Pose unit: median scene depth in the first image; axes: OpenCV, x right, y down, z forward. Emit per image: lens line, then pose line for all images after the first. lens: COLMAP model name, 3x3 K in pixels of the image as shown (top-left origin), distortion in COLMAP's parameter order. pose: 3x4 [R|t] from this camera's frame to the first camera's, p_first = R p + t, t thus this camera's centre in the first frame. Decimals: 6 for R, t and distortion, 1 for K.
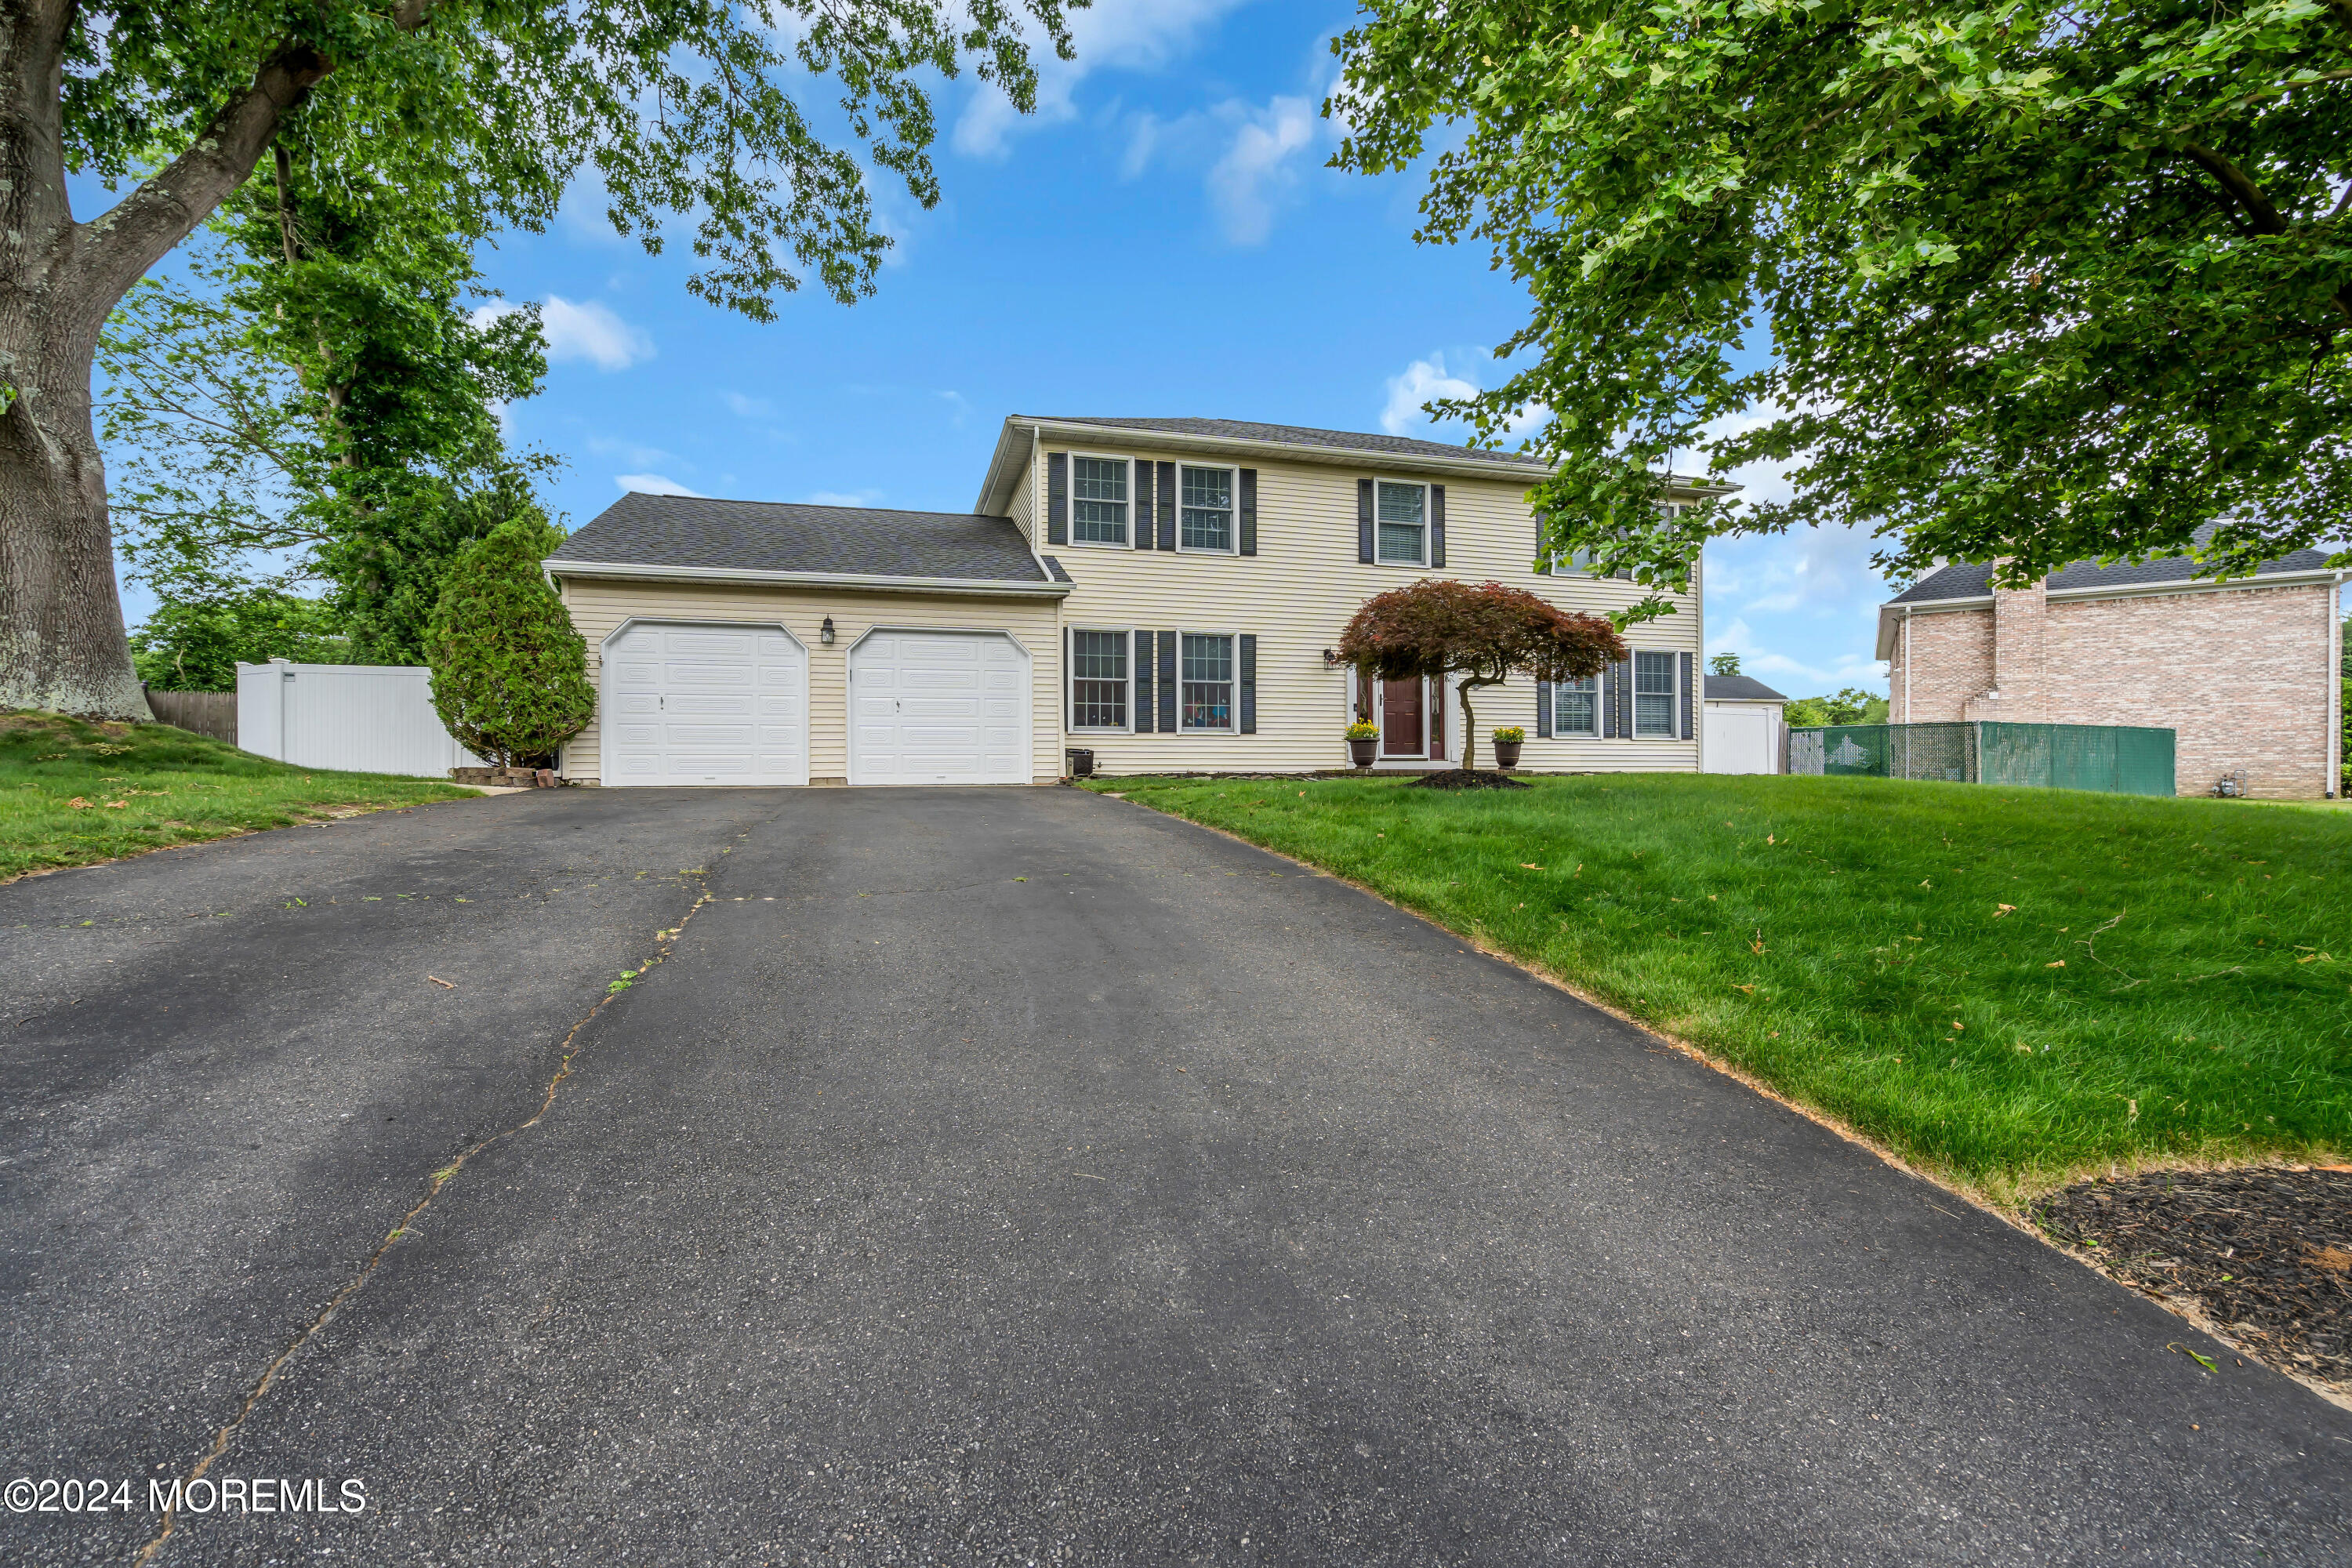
lens RADIAL K [[1059.3, 0, 1206.7], [0, 1059.3, 748.4], [0, 0, 1]] dist [-0.003897, 0.001212]
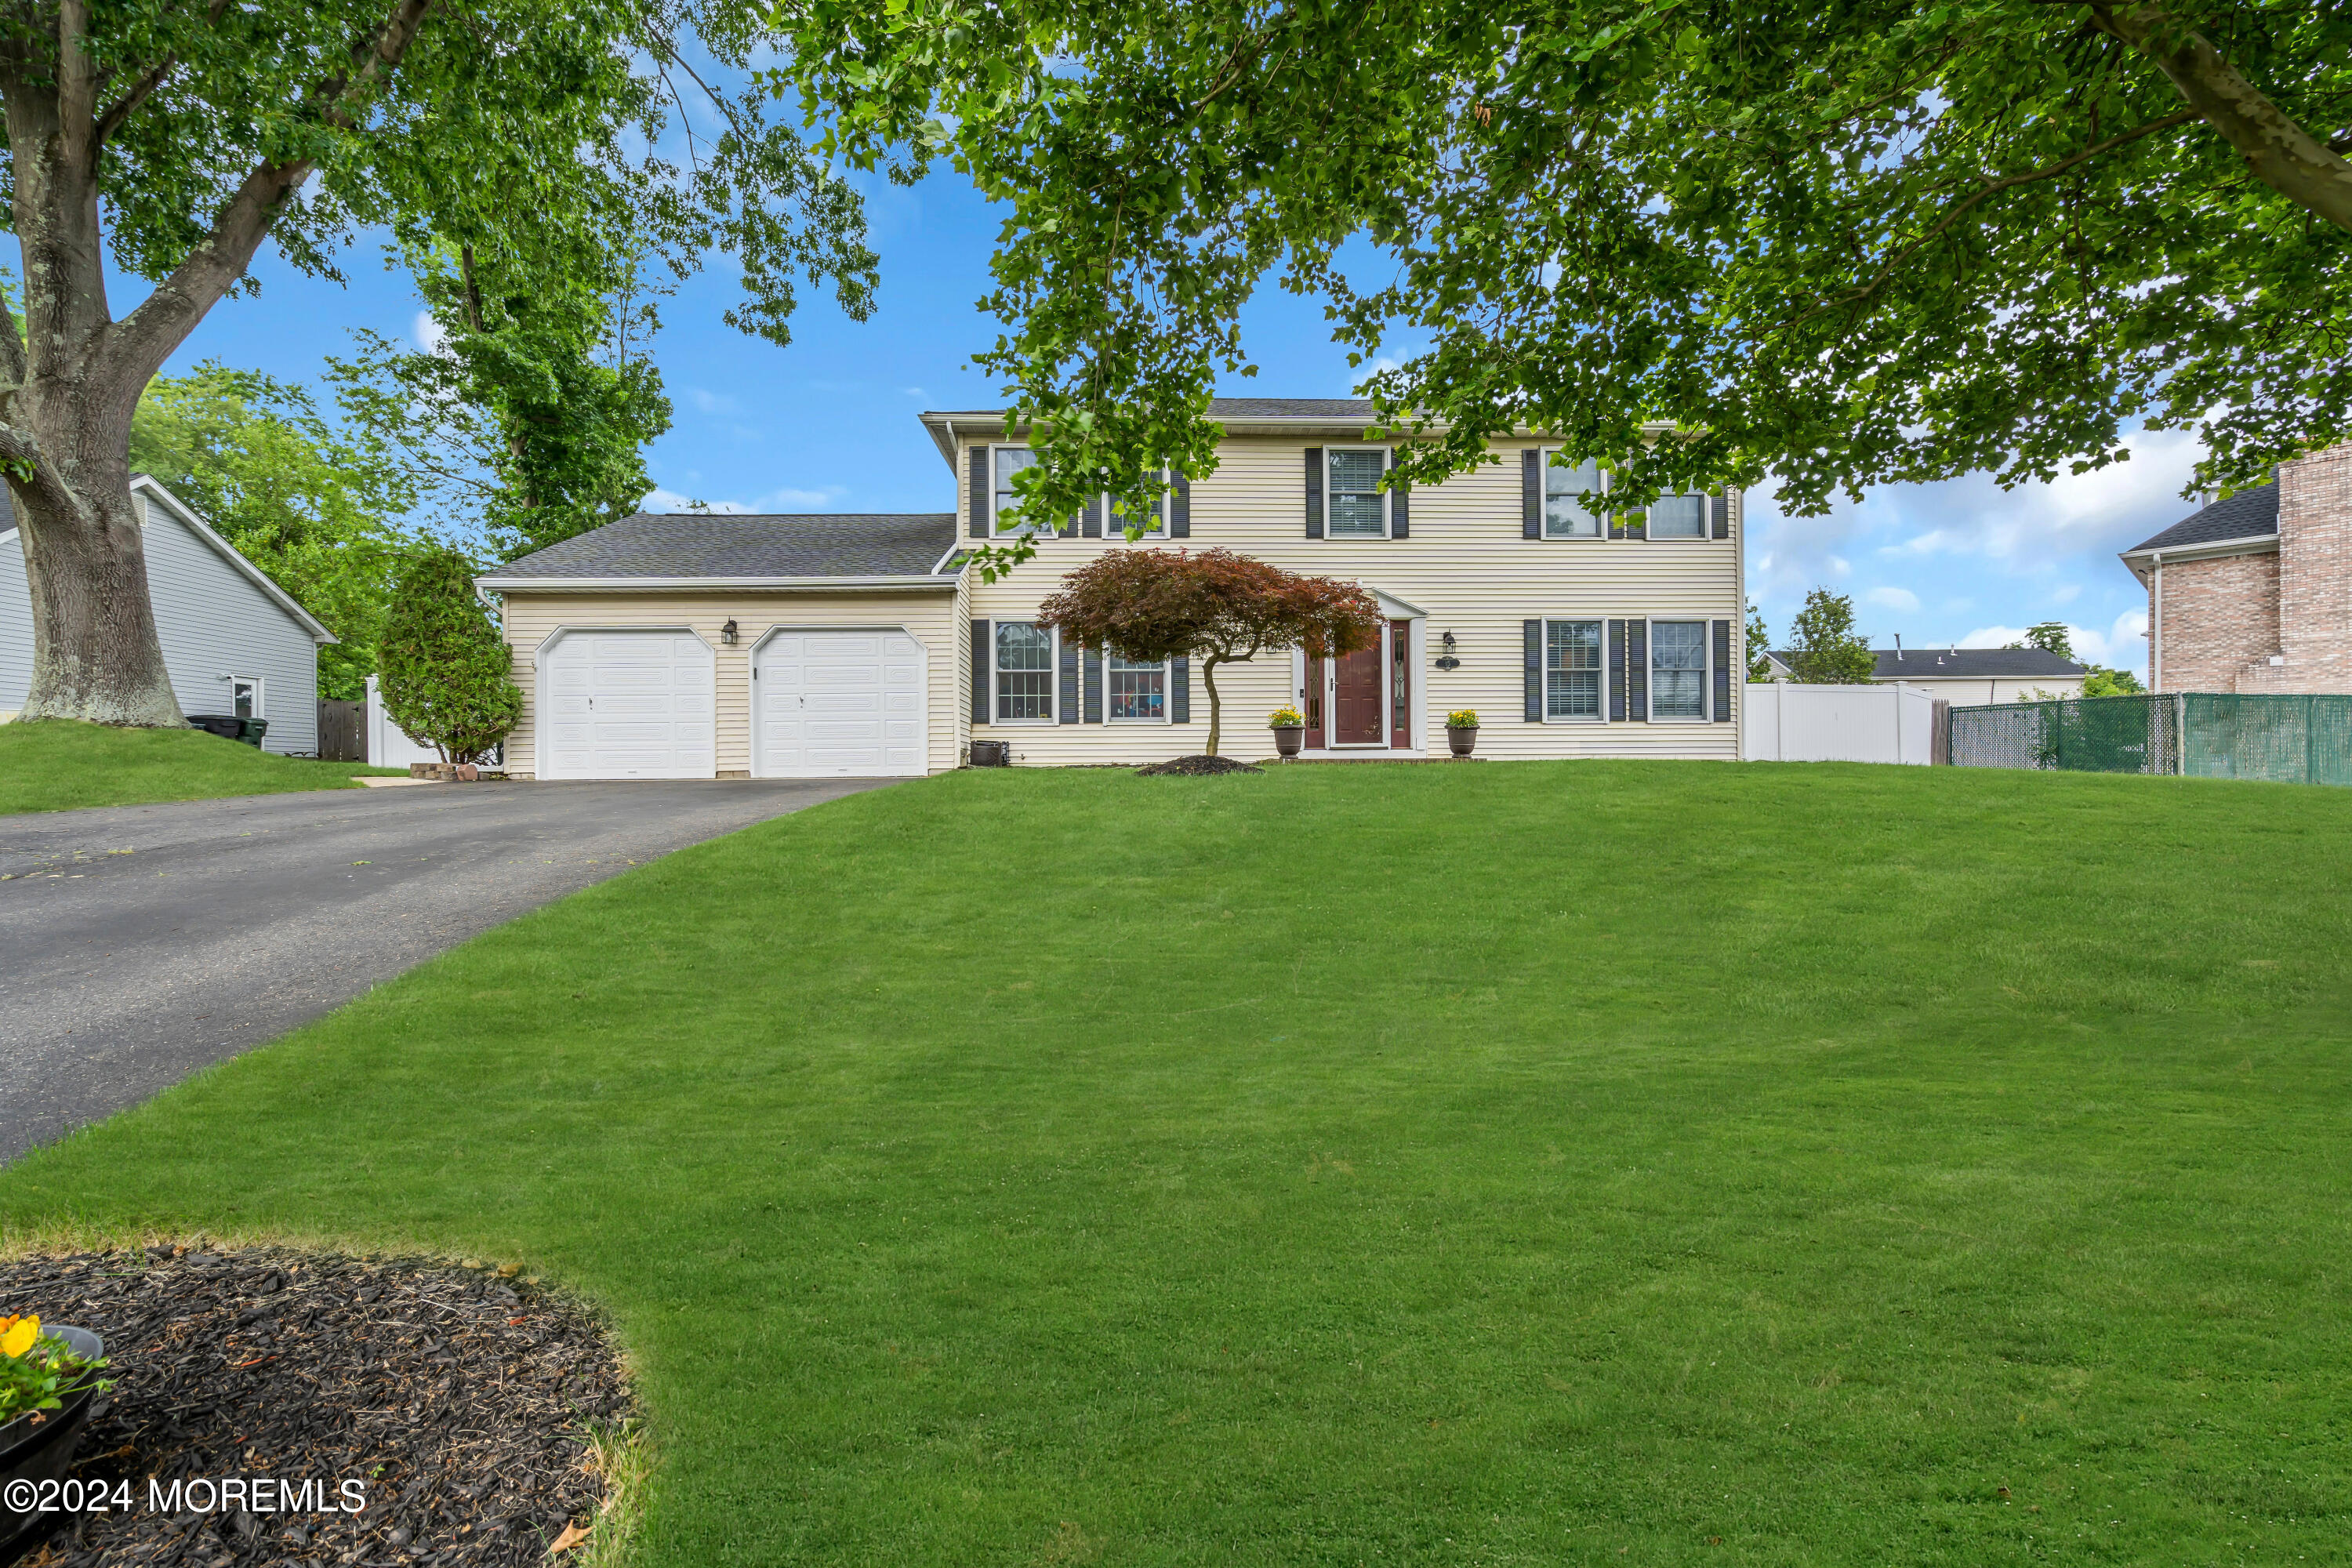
lens RADIAL K [[1059.3, 0, 1218.1], [0, 1059.3, 757.5], [0, 0, 1]] dist [-0.003897, 0.001212]
pose [[0.970312, -0.009193, -0.241681, 0.310501], [0.012398, 0.999854, 0.011741, 0.006748], [0.241538, -0.014388, 0.970285, 0.074379]]
